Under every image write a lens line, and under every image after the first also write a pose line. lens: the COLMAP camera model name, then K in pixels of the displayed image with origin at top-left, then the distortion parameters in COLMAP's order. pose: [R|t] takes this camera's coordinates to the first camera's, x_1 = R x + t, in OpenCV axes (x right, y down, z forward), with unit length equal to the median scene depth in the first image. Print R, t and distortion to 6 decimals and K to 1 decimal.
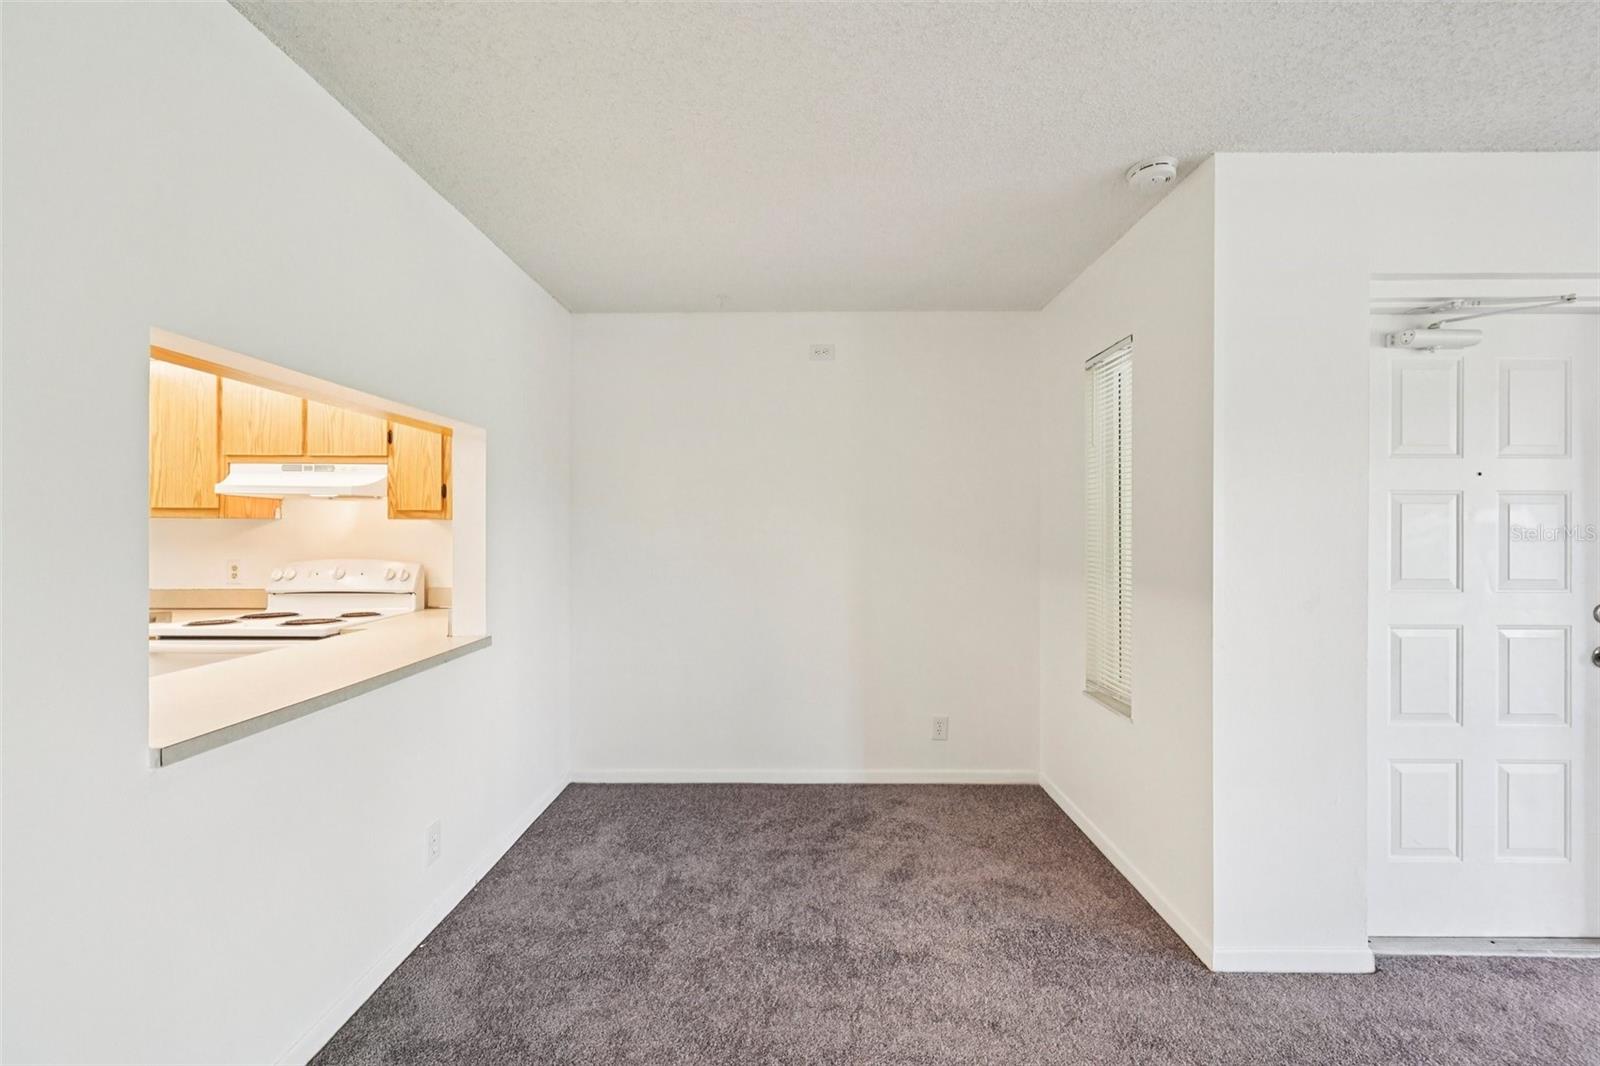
lens RADIAL K [[644.3, 0, 789.5], [0, 644.3, 527.4], [0, 0, 1]] dist [0.000202, 0.000183]
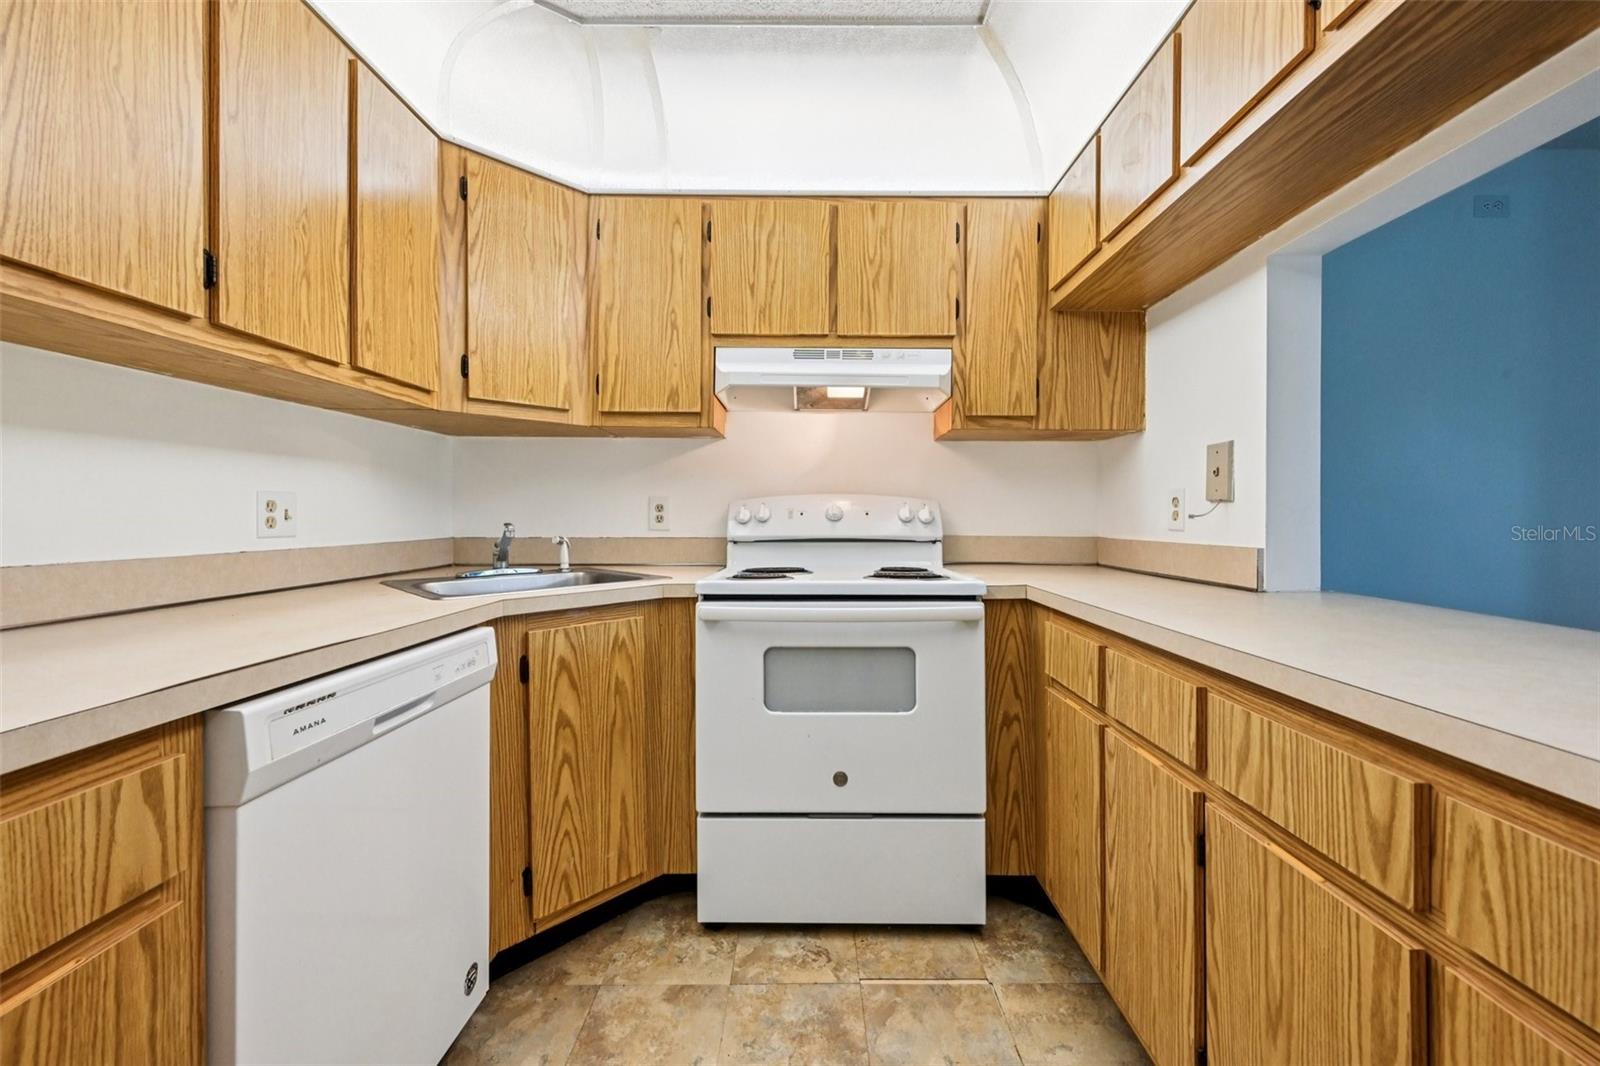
lens RADIAL K [[644.3, 0, 805.1], [0, 644.3, 521.3], [0, 0, 1]] dist [0.000202, 0.000183]
pose [[0.999965, 0.002289, 0.008090, -0.851453], [-0.002376, 0.999939, 0.010786, 0.084134], [-0.008065, -0.010805, 0.999909, 0.344237]]
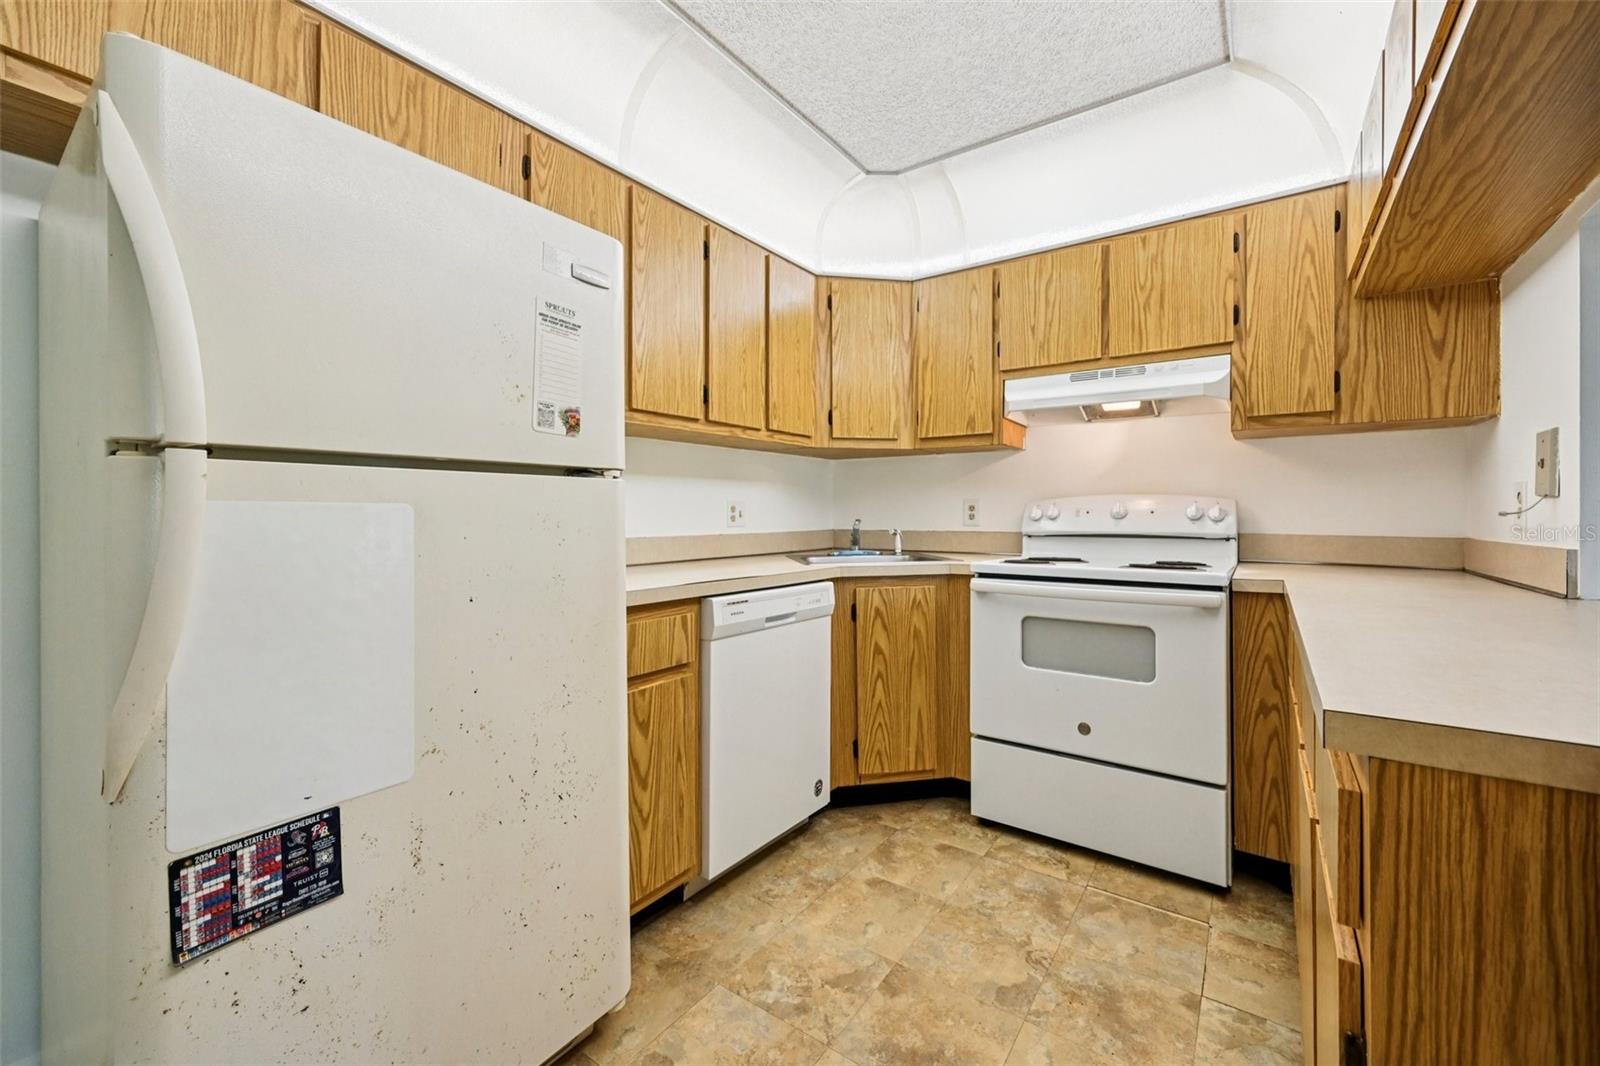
lens RADIAL K [[644.3, 0, 790.3], [0, 644.3, 520.4], [0, 0, 1]] dist [0.000202, 0.000183]
pose [[0.810674, 0.006047, -0.585466, -0.651849], [0.001209, 0.999927, 0.012001, 0.083344], [0.585496, -0.010437, 0.810608, 0.147689]]
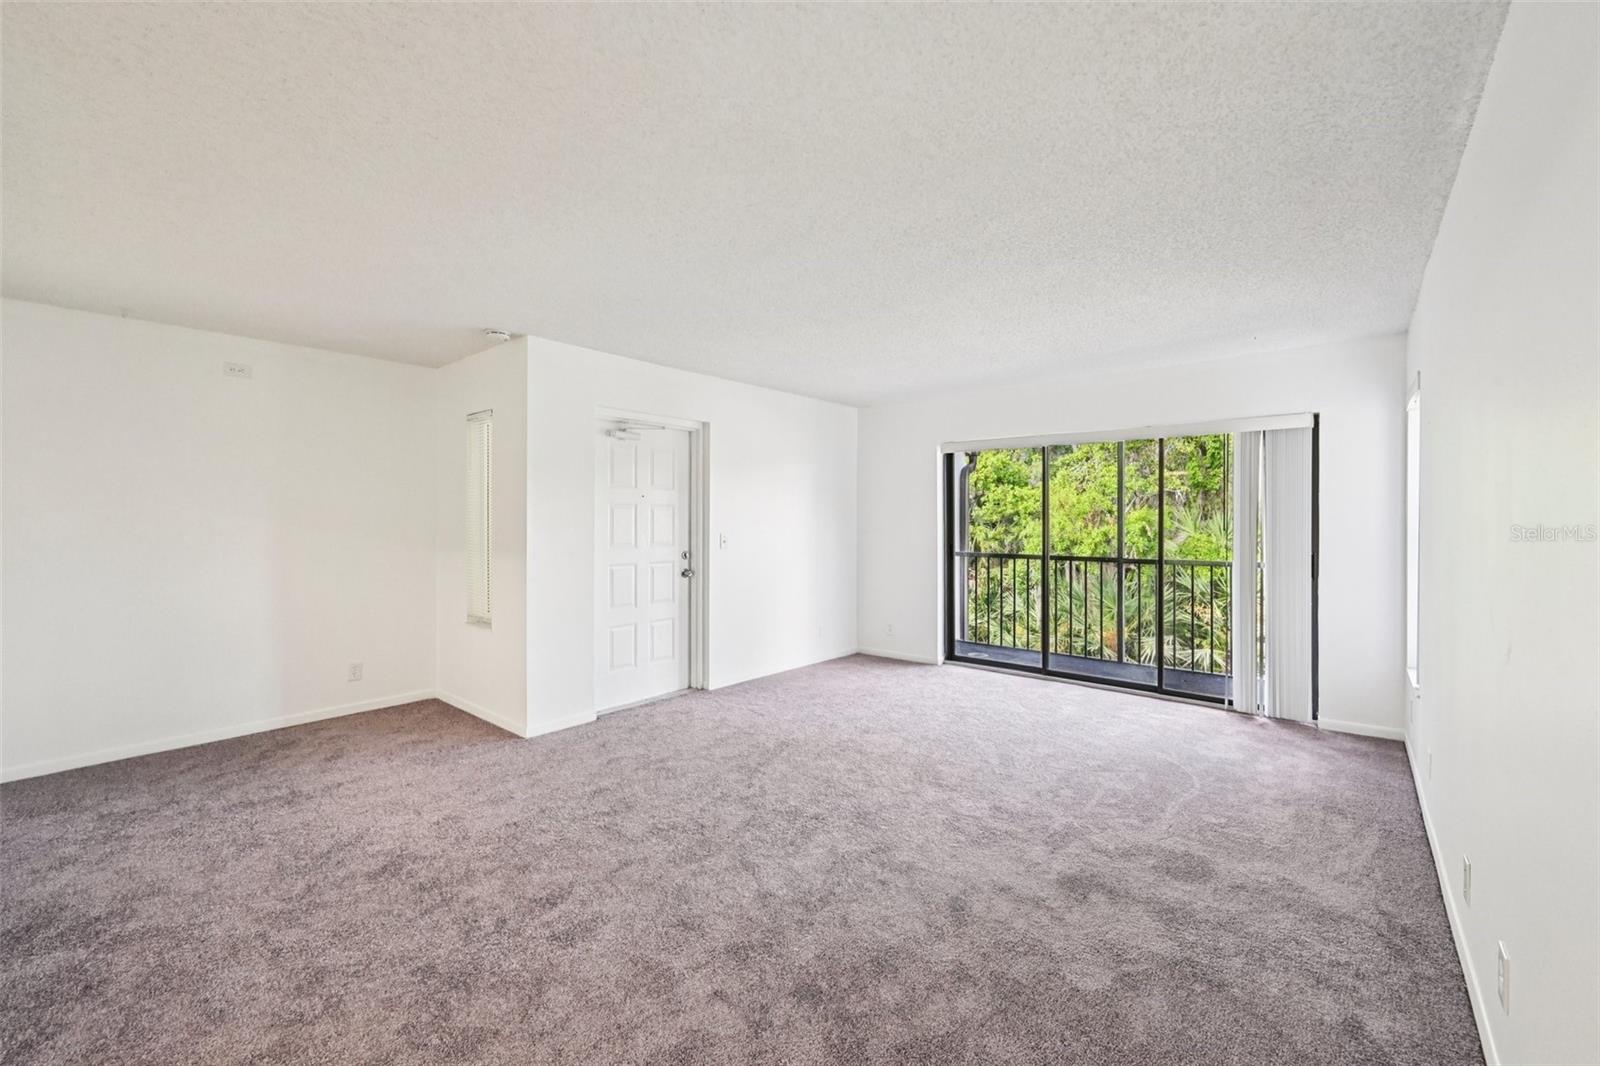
lens RADIAL K [[644.3, 0, 799.7], [0, 644.3, 521.3], [0, 0, 1]] dist [0.000202, 0.000183]
pose [[0.637082, -0.001155, 0.770795, -0.248163], [-0.001256, 0.999996, 0.002537, -0.000961], [-0.770795, -0.002584, 0.637078, -0.660522]]
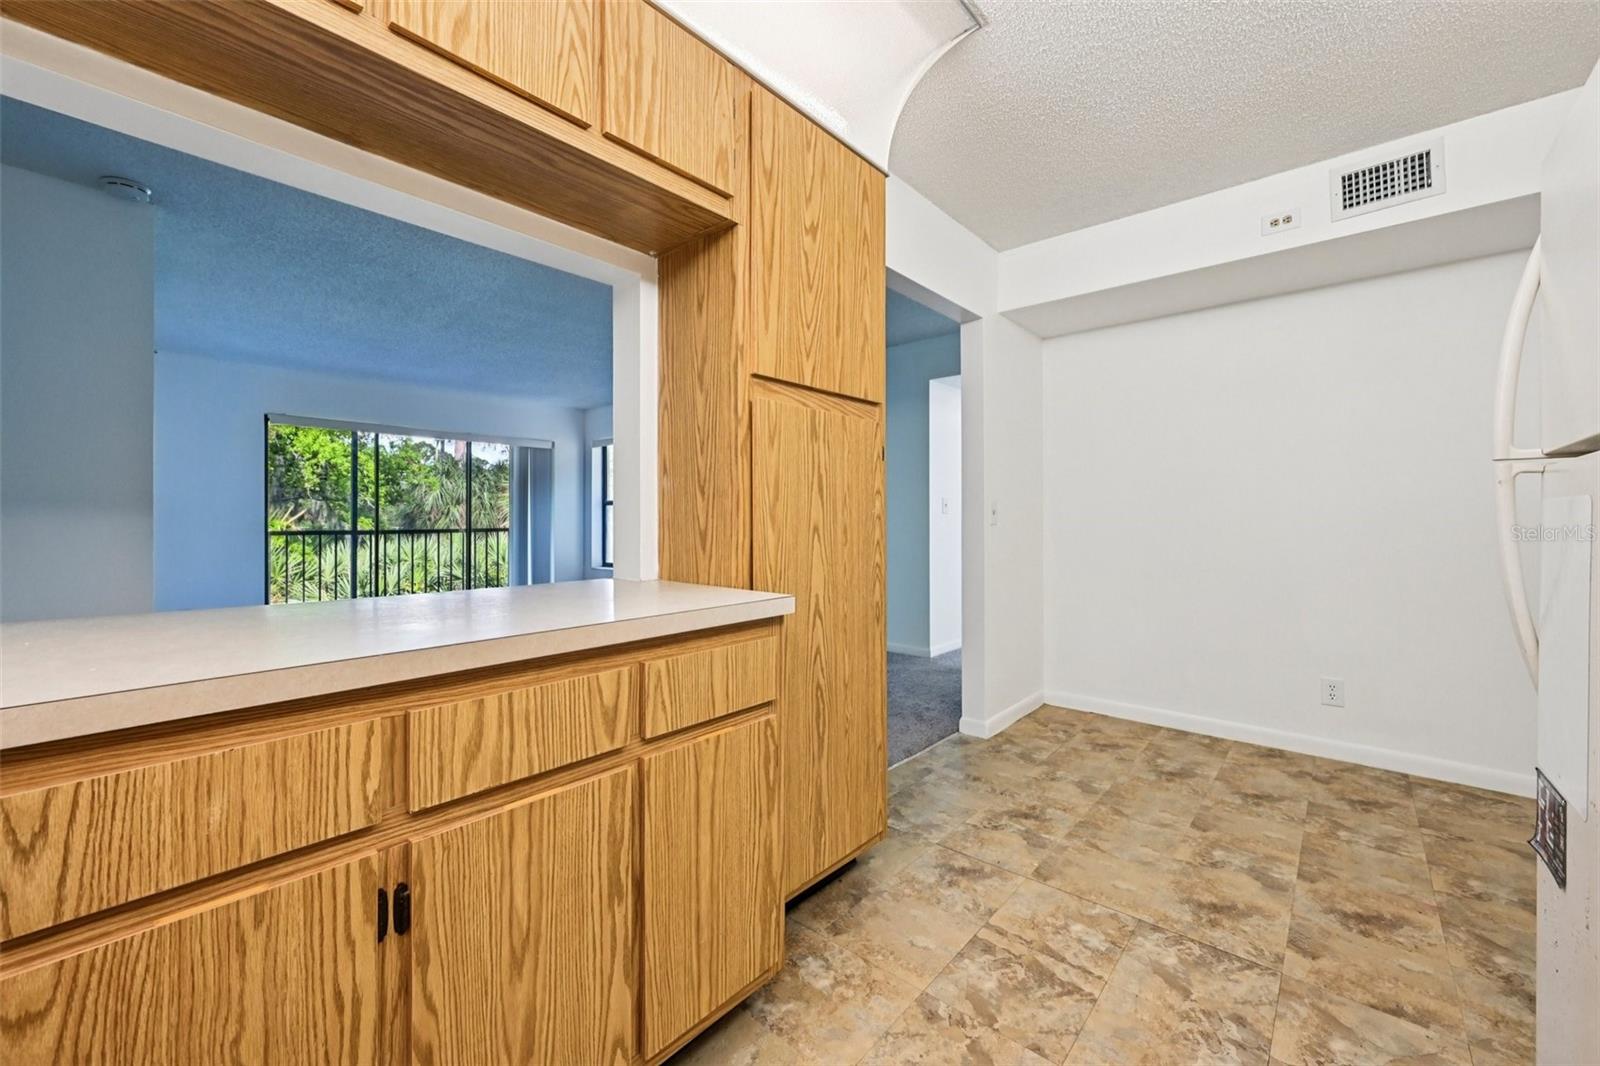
lens RADIAL K [[644.3, 0, 803.2], [0, 644.3, 521.8], [0, 0, 1]] dist [0.000202, 0.000183]
pose [[-0.767335, 0.001106, 0.641246, -0.960993], [0.001314, 0.999999, -0.000154, 0.092607], [-0.641246, 0.000724, -0.767335, 0.806407]]
